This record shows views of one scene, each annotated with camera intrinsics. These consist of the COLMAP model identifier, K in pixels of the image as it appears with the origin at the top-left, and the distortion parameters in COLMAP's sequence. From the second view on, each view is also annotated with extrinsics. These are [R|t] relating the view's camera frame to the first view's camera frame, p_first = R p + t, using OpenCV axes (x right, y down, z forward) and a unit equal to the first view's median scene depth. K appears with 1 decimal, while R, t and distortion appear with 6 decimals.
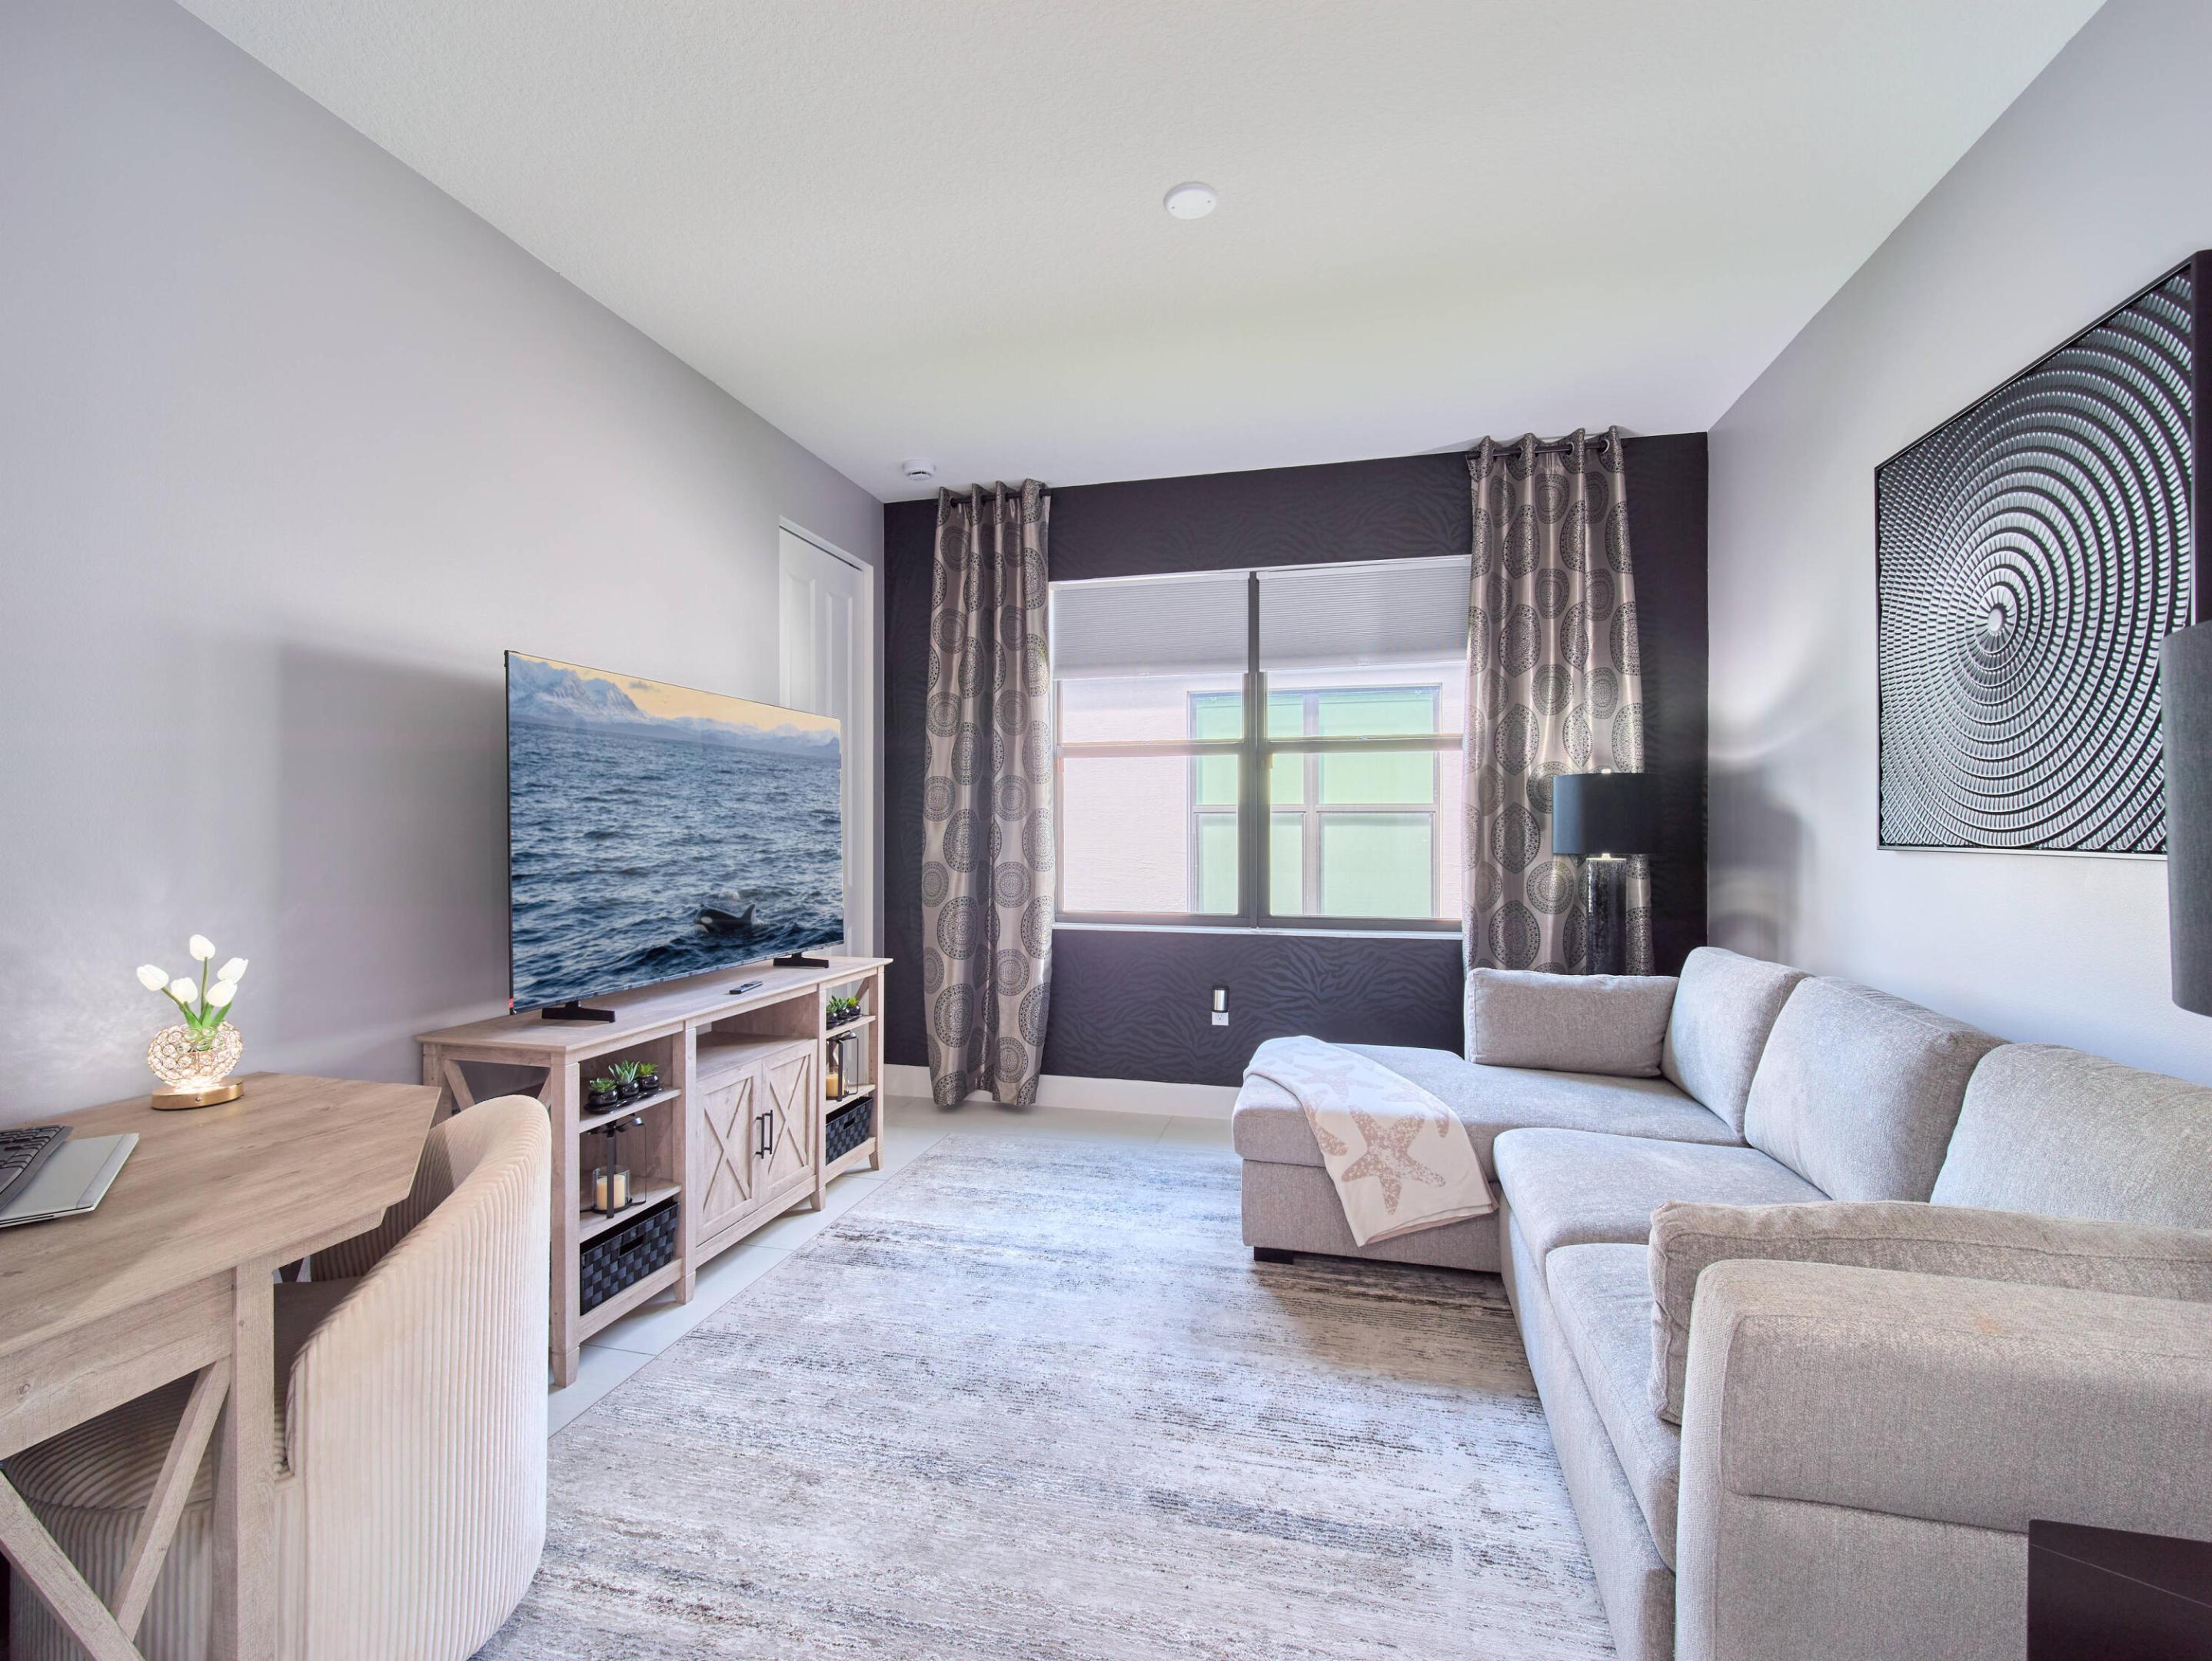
lens RADIAL K [[975.8, 0, 1104.3], [0, 975.8, 822.2], [0, 0, 1]] dist [-0.019395, 0.006024]
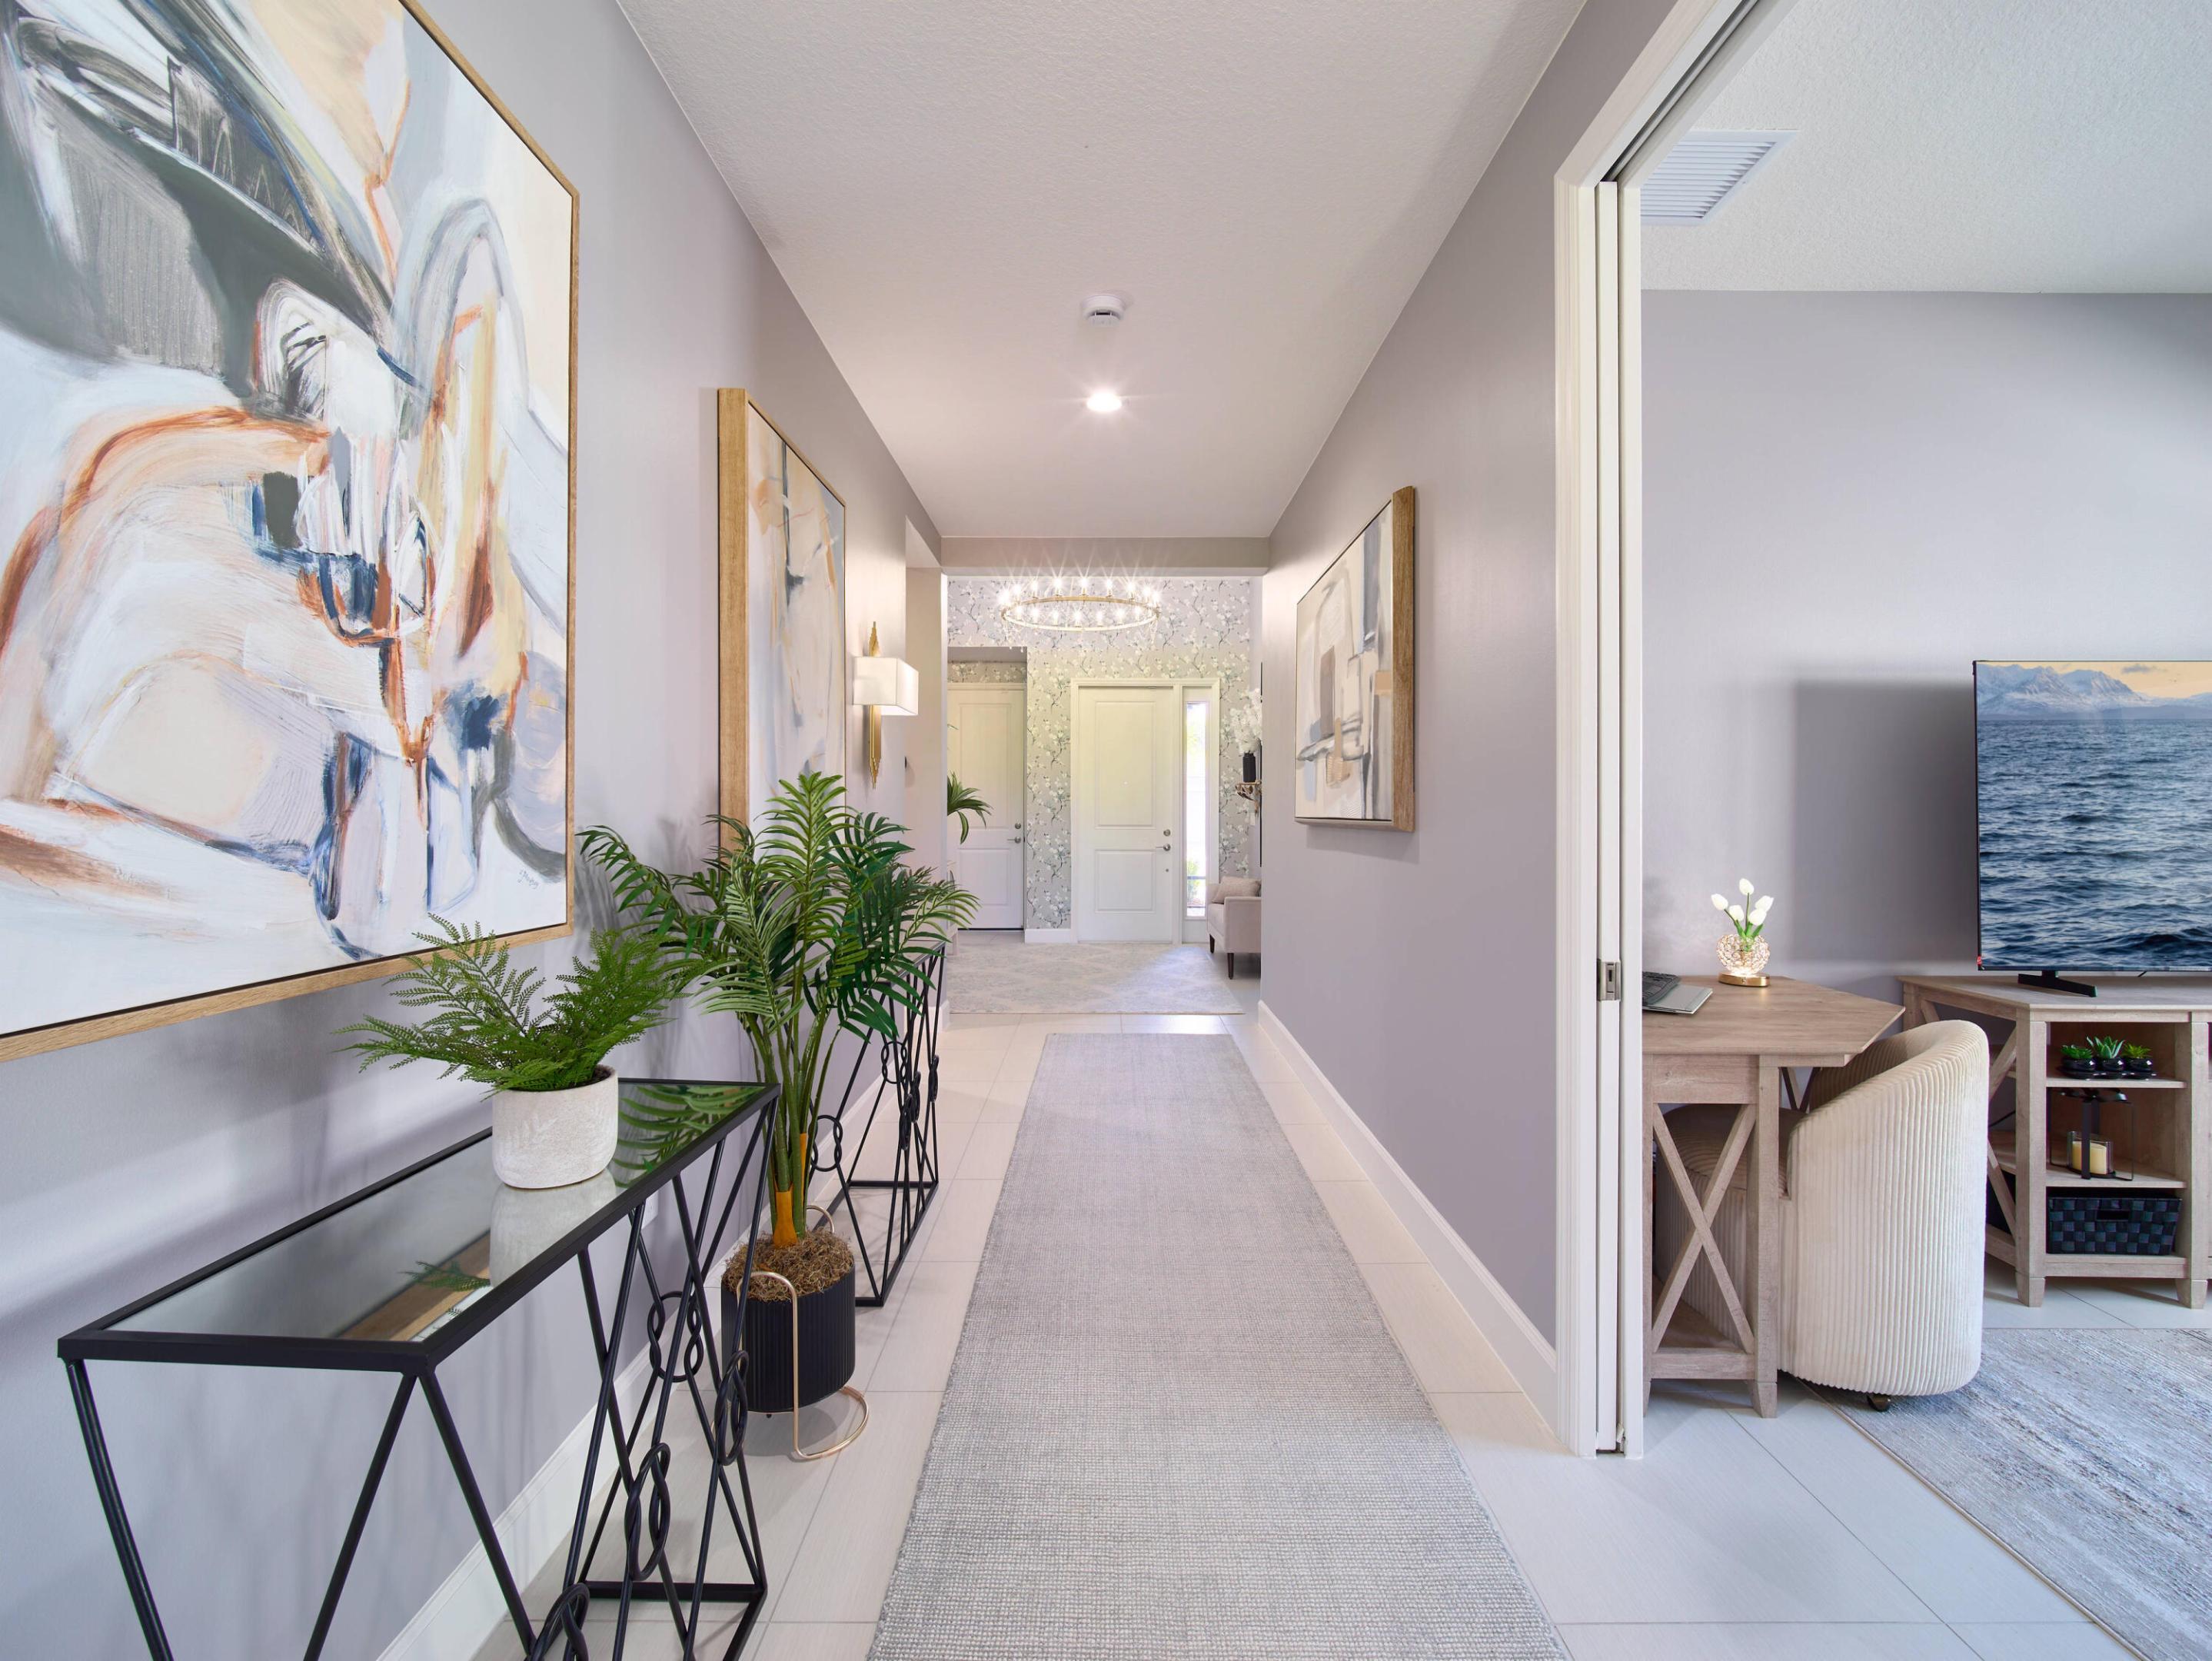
lens RADIAL K [[995.7, 0, 1103.8], [0, 995.7, 818.3], [0, 0, 1]] dist [0.000214, 0.000271]
pose [[0.233538, 0.001246, -0.972347, 0.285230], [0.003957, 0.999990, 0.002232, 0.006192], [0.972340, -0.004369, 0.233530, -0.285432]]
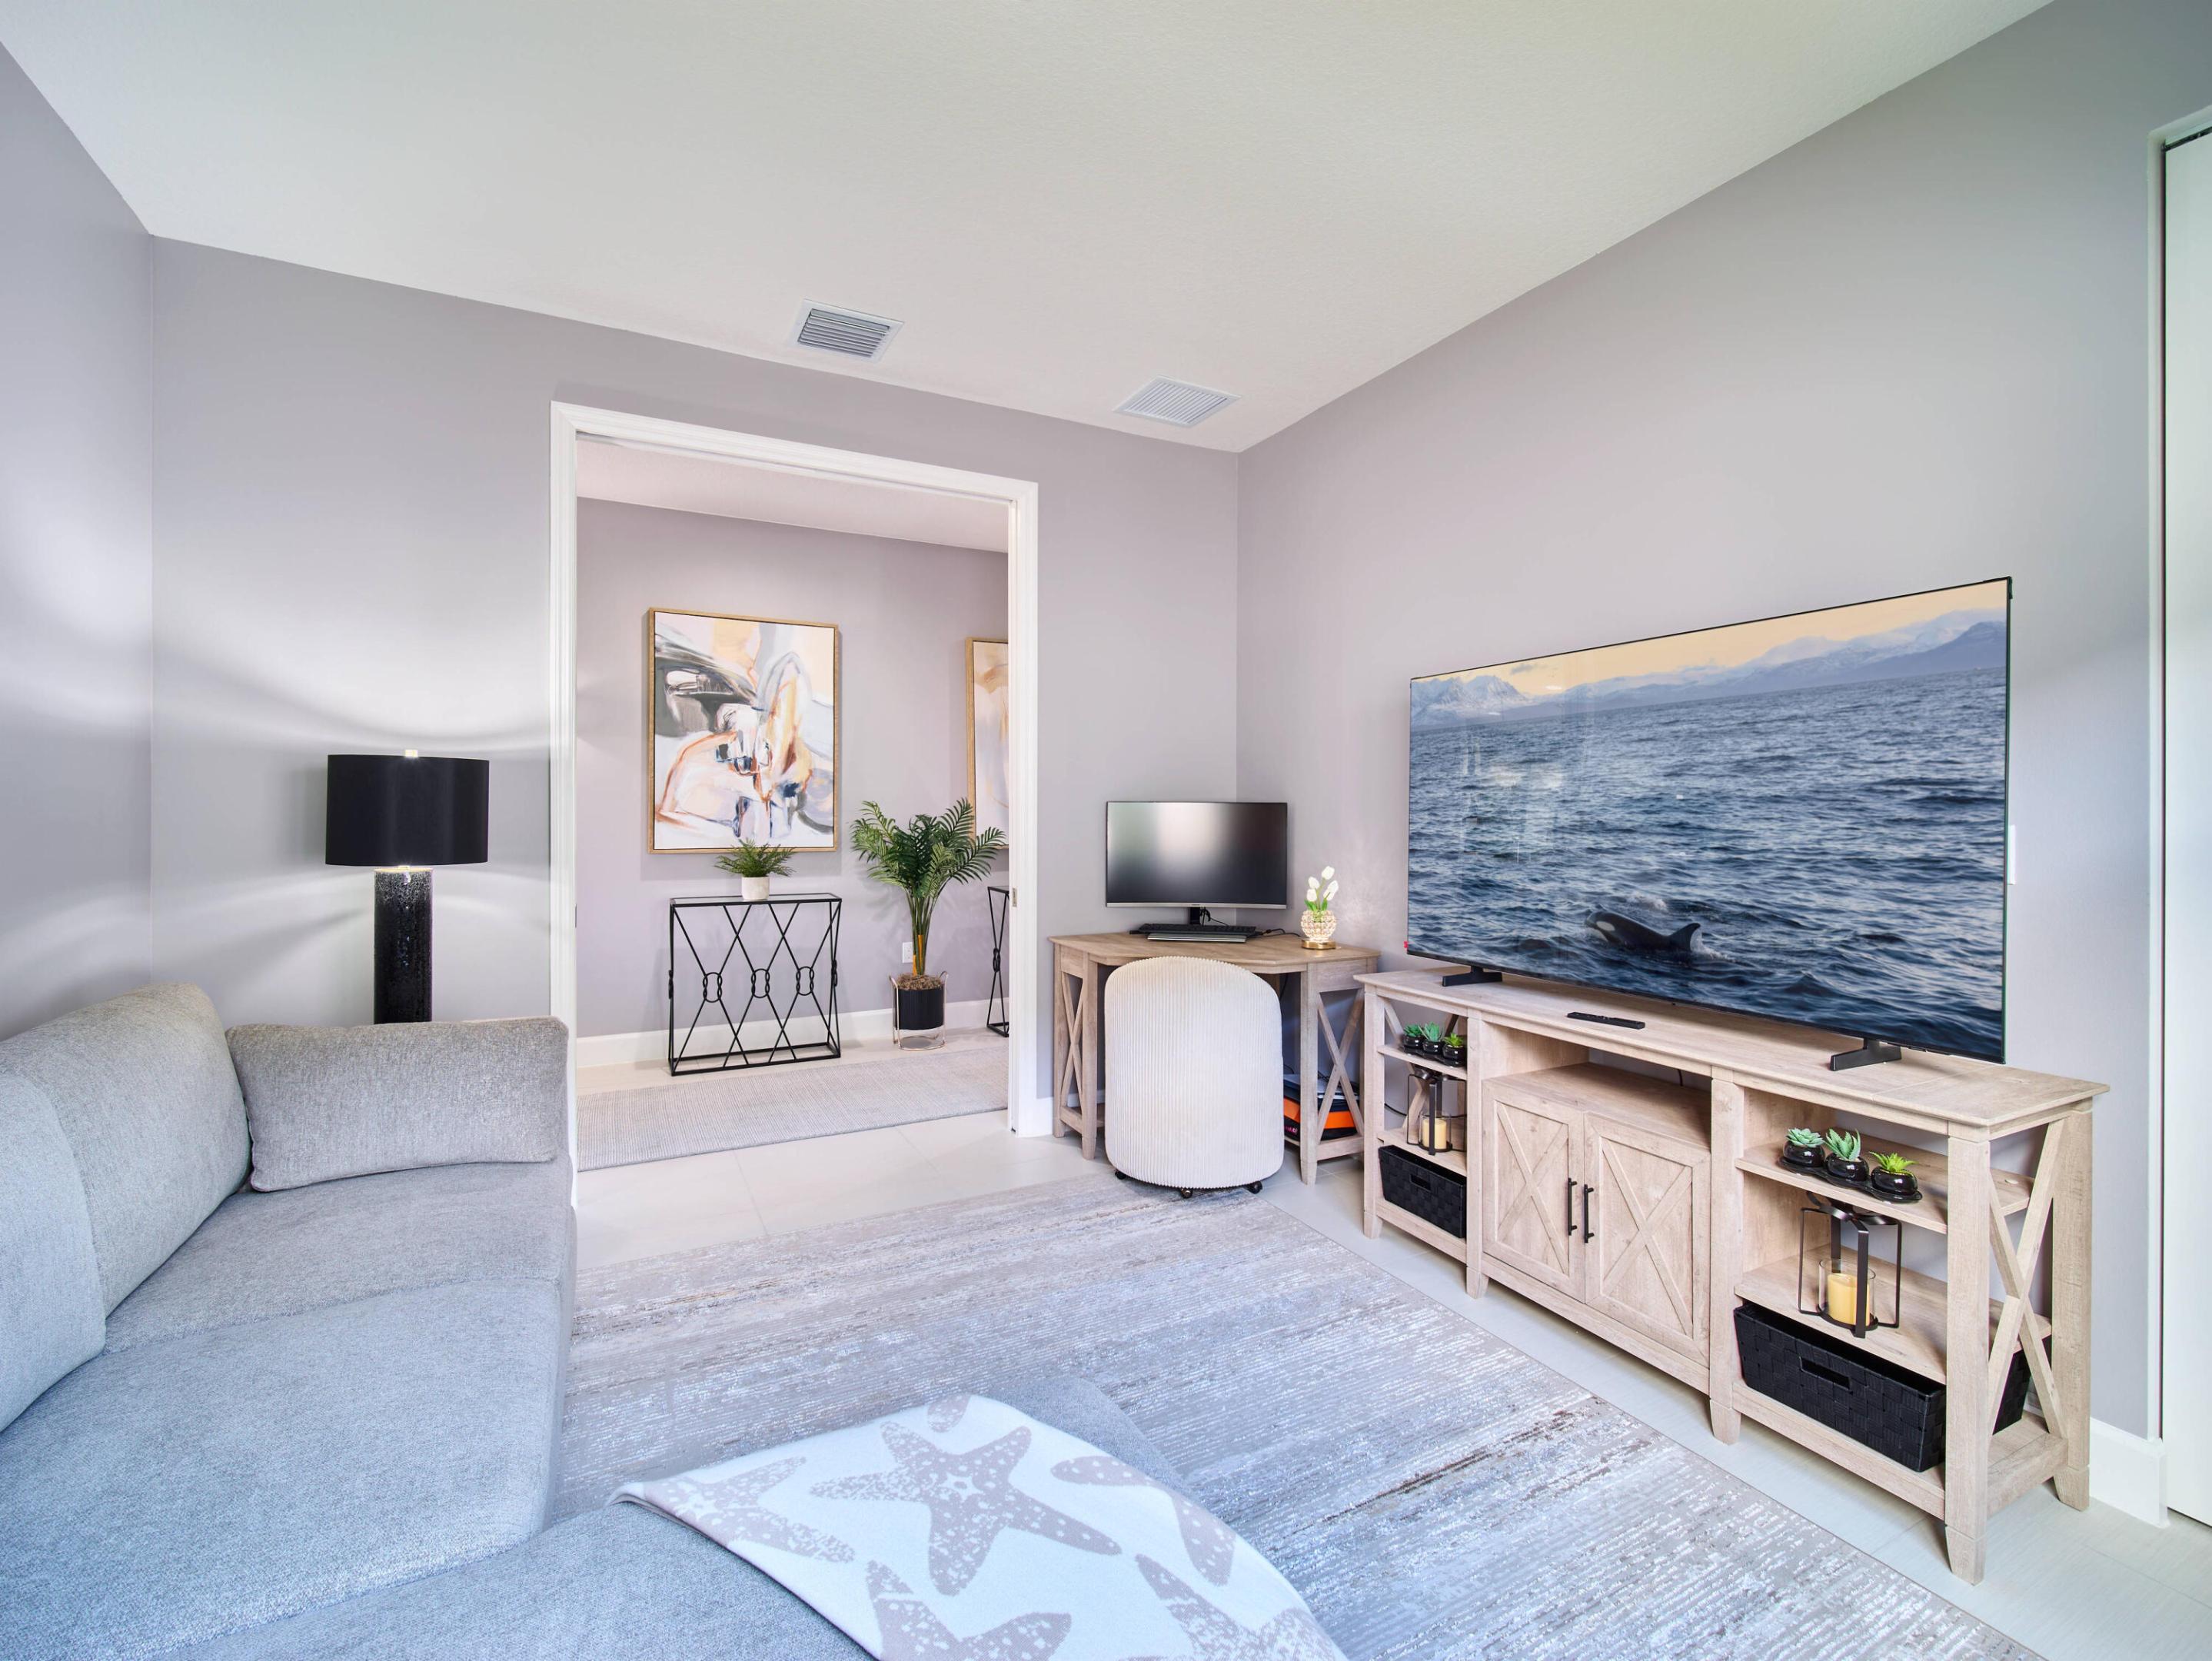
lens RADIAL K [[995.7, 0, 1103.8], [0, 995.7, 818.3], [0, 0, 1]] dist [0.000214, 0.000271]
pose [[-0.761203, -0.000885, -0.648513, 0.531648], [-0.000775, 1.000000, -0.000454, 0.012515], [0.648513, 0.000157, -0.761203, 1.593082]]
